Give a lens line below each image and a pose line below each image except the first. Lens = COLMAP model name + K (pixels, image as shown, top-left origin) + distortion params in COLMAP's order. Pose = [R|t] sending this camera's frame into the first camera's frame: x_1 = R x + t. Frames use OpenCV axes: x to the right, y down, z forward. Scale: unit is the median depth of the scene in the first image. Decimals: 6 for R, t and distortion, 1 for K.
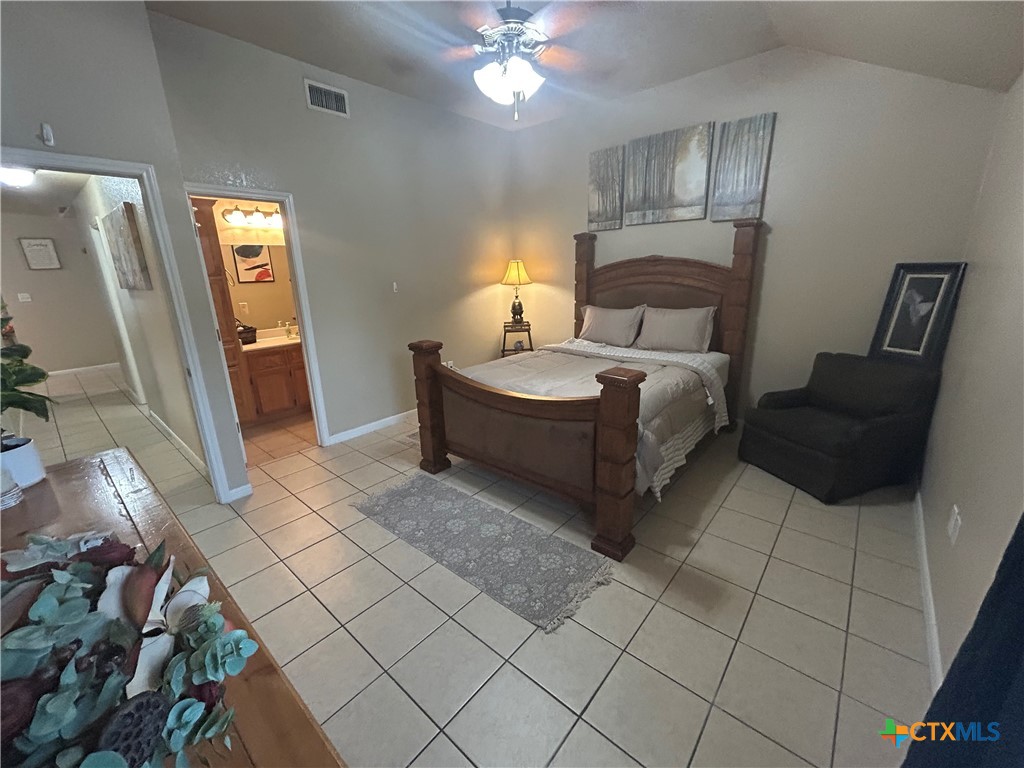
lens RADIAL K [[416.5, 0, 512.0], [0, 416.5, 384.0], [0, 0, 1]] dist [-0.008348, 0.000223]
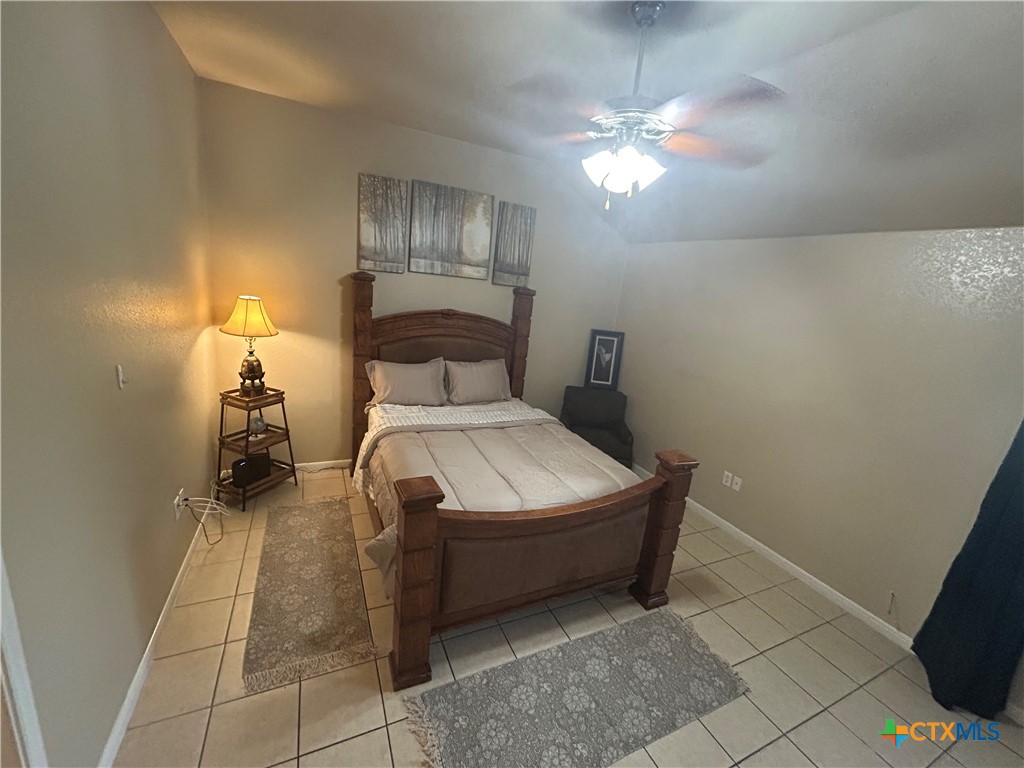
lens RADIAL K [[413.6, 0, 512.0], [0, 413.6, 384.0], [0, 0, 1]] dist [0.001359, 0.000014]
pose [[0.400024, -0.150922, 0.903993, -0.540524], [0.132707, 0.985492, 0.105805, -0.232246], [-0.906846, 0.077642, 0.414249, 0.504370]]
